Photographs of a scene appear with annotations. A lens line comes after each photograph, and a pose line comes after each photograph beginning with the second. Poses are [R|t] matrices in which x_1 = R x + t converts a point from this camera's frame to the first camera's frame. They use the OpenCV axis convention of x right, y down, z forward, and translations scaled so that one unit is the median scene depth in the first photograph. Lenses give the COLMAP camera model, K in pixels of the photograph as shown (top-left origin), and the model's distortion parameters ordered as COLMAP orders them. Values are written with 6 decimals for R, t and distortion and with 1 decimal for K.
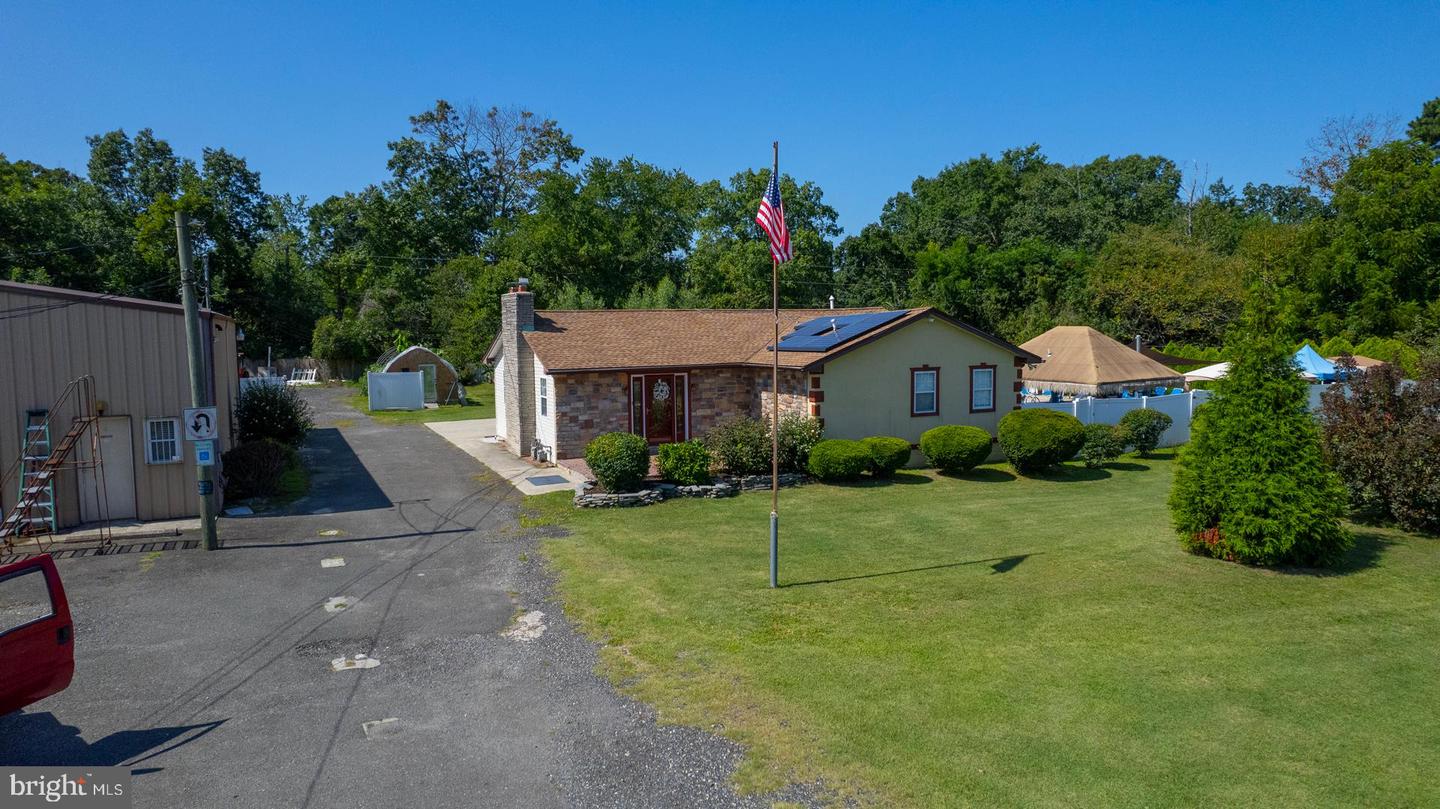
lens RADIAL K [[919.6, 0, 720.0], [0, 919.6, 404.5], [0, 0, 1]] dist [-0.077954, 0.068269]
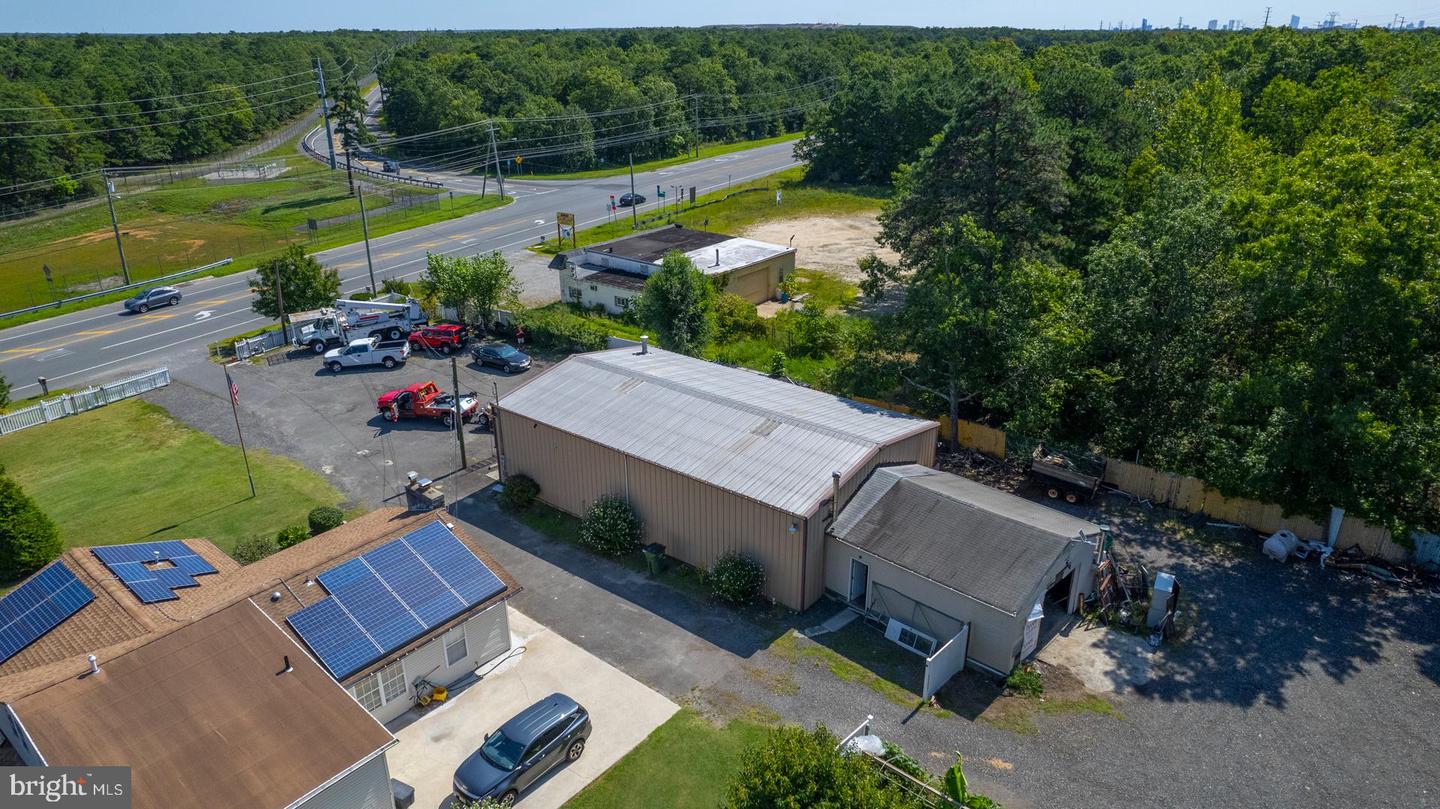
lens RADIAL K [[931.4, 0, 720.0], [0, 931.4, 404.5], [0, 0, 1]] dist [-0.081956, 0.074855]
pose [[-0.905089, 0.176862, -0.386696, -0.125168], [-0.021748, 0.888954, 0.457480, -0.856001], [0.424666, 0.422470, -0.800736, 2.244195]]
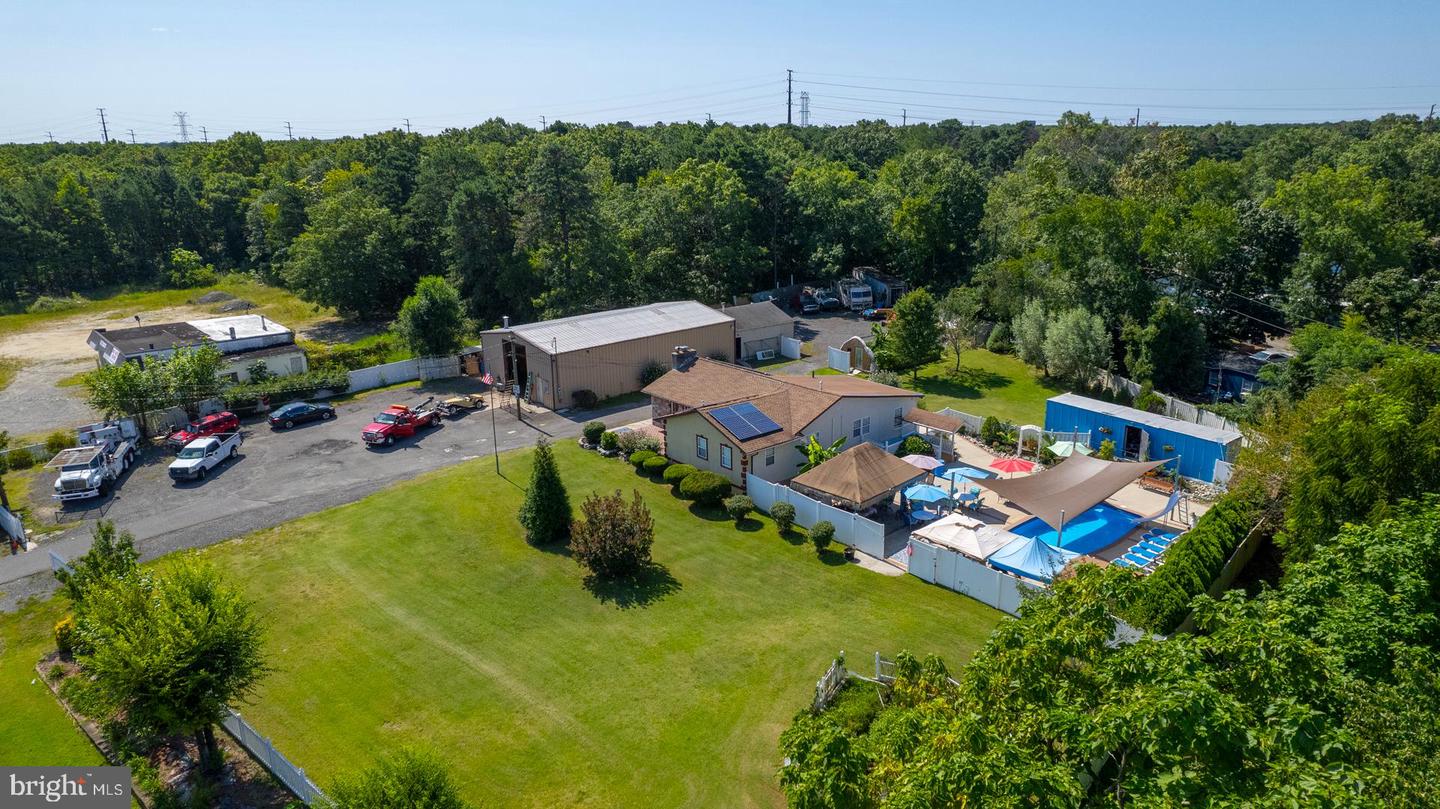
lens RADIAL K [[919.6, 0, 720.0], [0, 919.6, 404.5], [0, 0, 1]] dist [-0.077954, 0.068269]
pose [[0.252960, 0.284875, -0.924585, 2.095262], [-0.075002, 0.958565, 0.274824, -0.670501], [0.964565, -0.000174, 0.263845, 0.490976]]
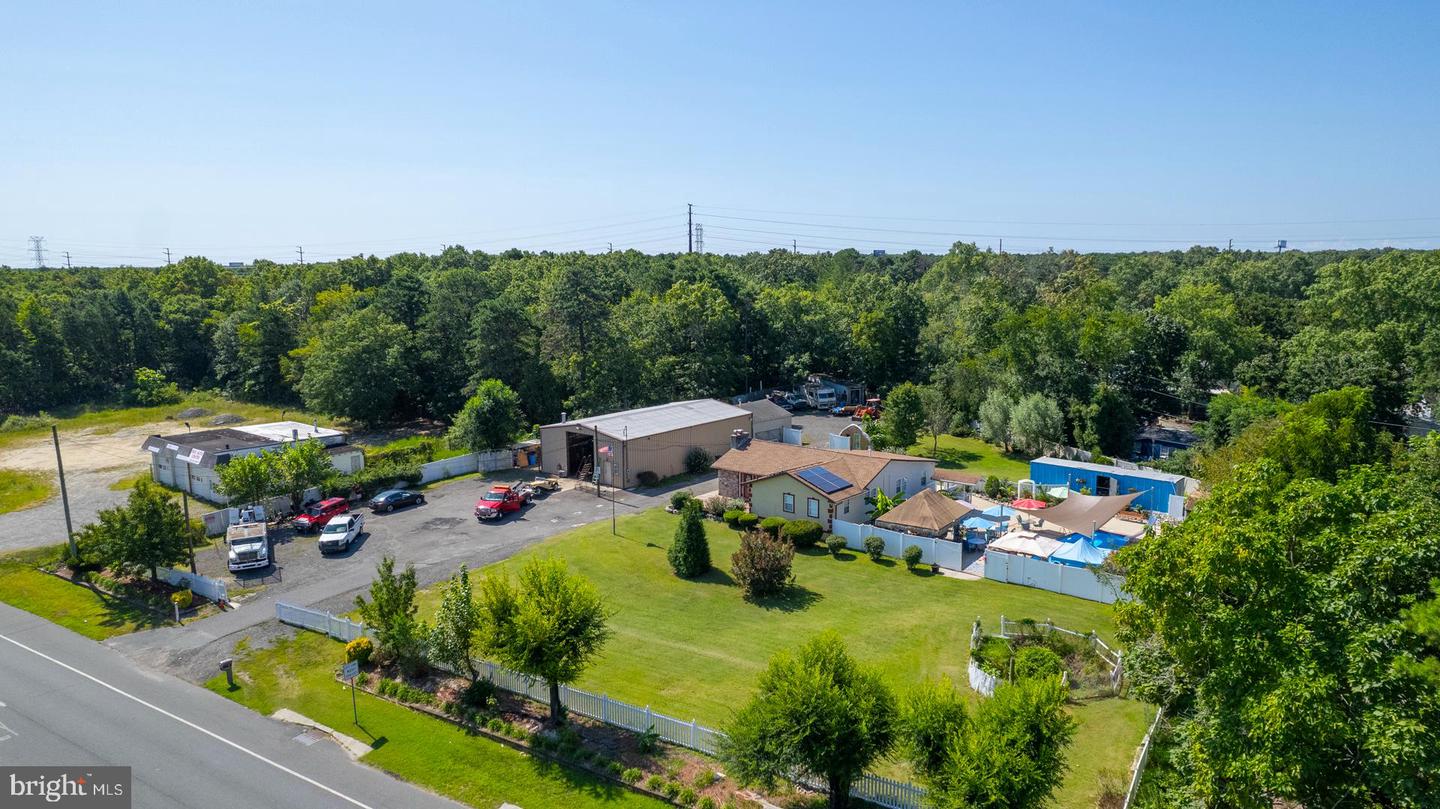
lens RADIAL K [[931.4, 0, 720.0], [0, 931.4, 404.5], [0, 0, 1]] dist [-0.081956, 0.074855]
pose [[0.402590, 0.149070, -0.903161, 2.428413], [-0.075354, 0.988699, 0.129599, -0.602765], [0.912274, 0.015881, 0.409273, -0.238851]]
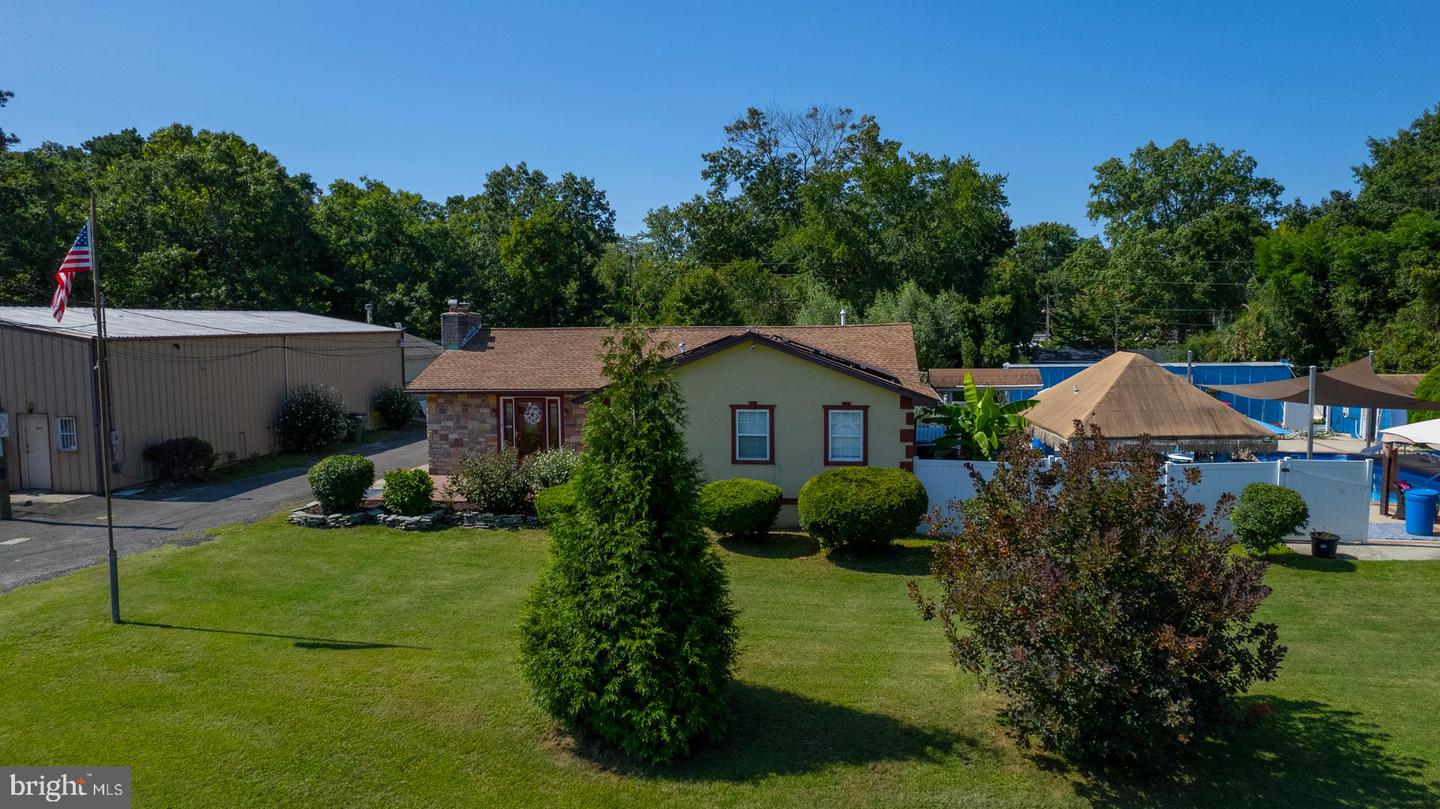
lens RADIAL K [[939.3, 0, 720.0], [0, 939.3, 404.5], [0, 0, 1]] dist [-0.080776, 0.073250]
pose [[0.827401, 0.052993, -0.559106, 0.660766], [-0.049693, 0.998542, 0.021103, -0.056400], [0.559409, 0.010323, 0.828827, 0.288524]]
